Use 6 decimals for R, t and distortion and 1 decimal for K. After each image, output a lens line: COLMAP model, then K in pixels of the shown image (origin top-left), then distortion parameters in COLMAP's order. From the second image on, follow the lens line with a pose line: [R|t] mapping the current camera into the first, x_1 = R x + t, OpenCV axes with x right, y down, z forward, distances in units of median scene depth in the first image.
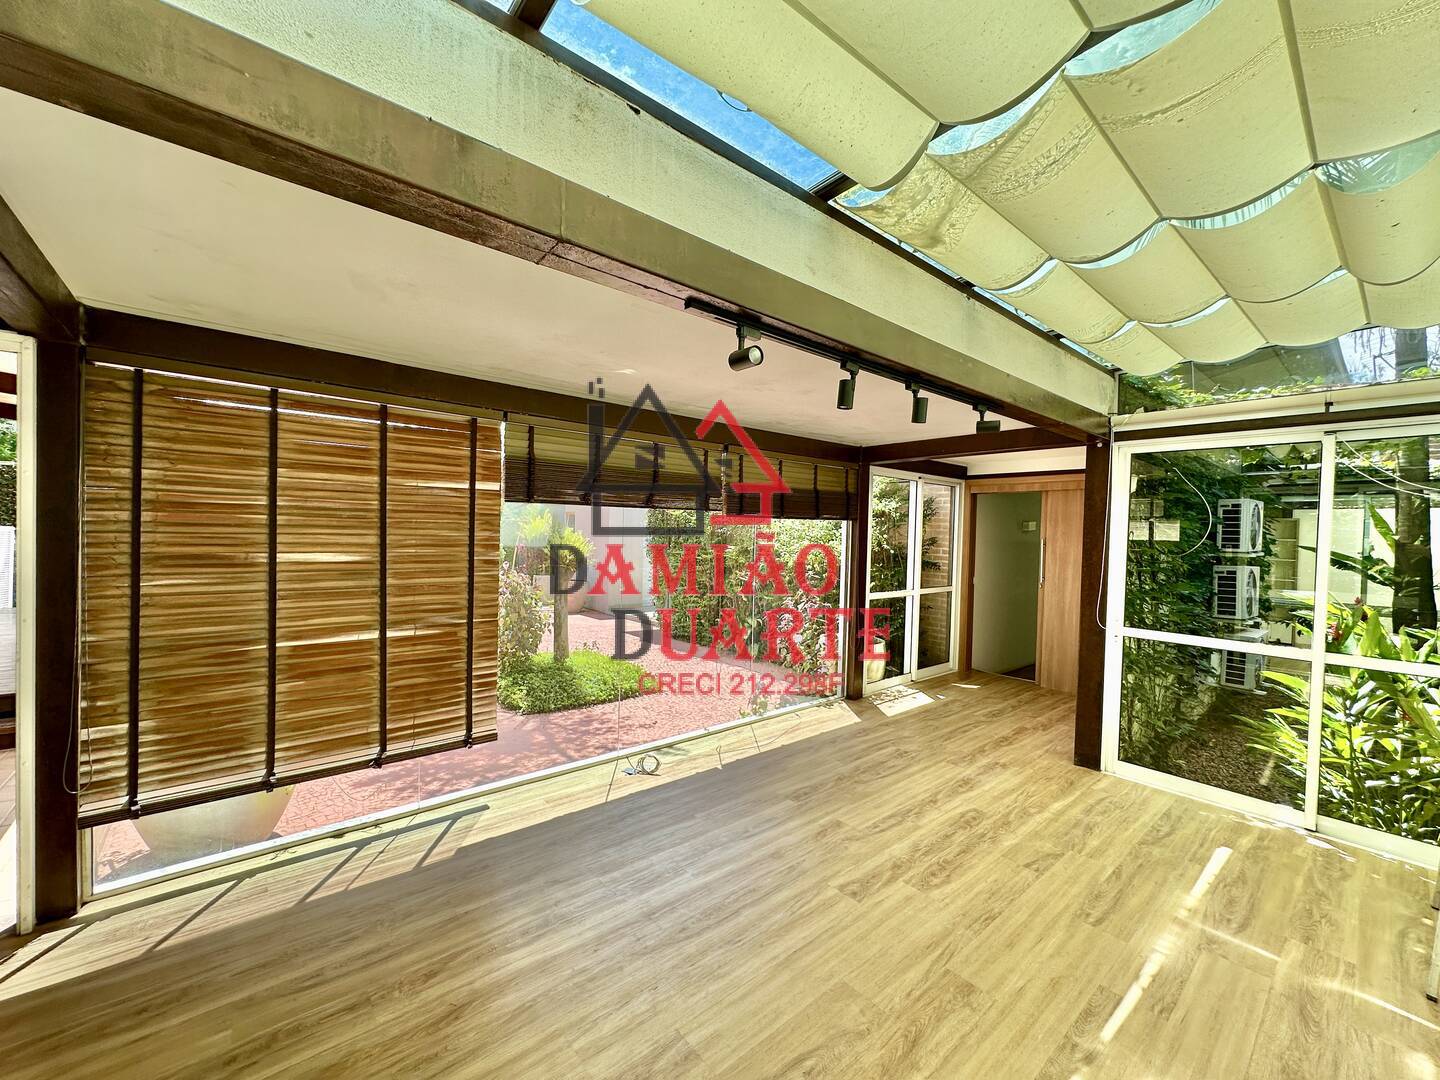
lens RADIAL K [[576.4, 0, 719.5], [0, 576.4, 541.9], [0, 0, 1]] dist [-0.005645, 0.001834]
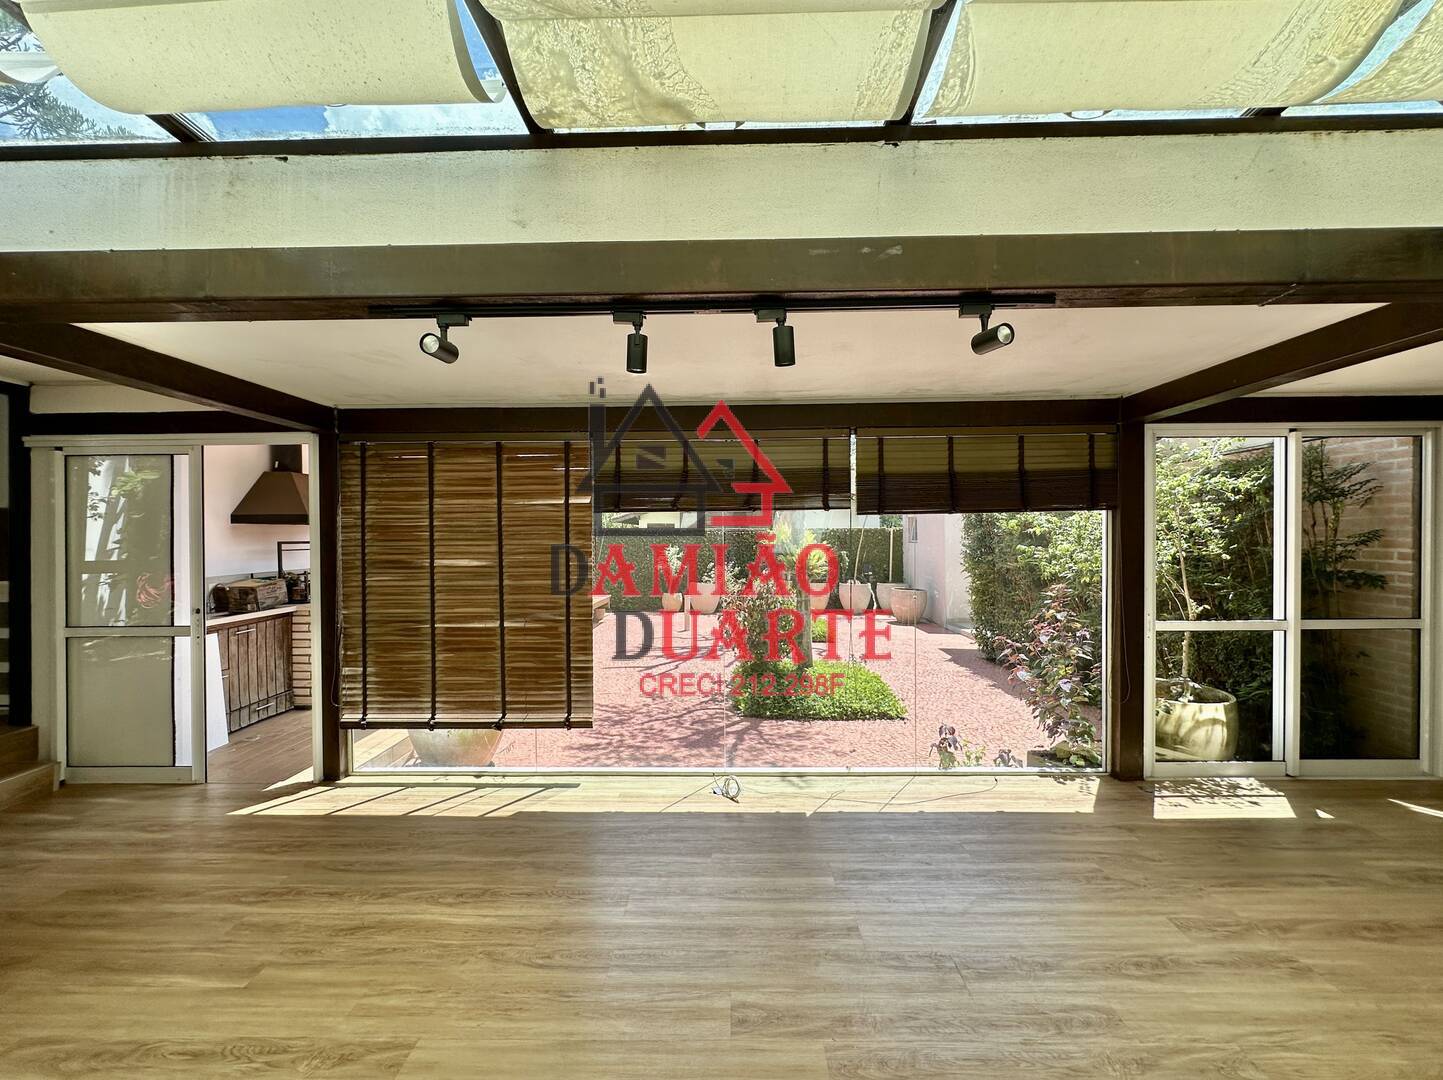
lens RADIAL K [[577.6, 0, 719.2], [0, 577.6, 540.7], [0, 0, 1]] dist [-0.005645, 0.001834]
pose [[0.753265, -0.025391, -0.657227, 0.606051], [0.014079, 0.999648, -0.022483, 0.013750], [0.657567, 0.007683, 0.753357, 0.361666]]
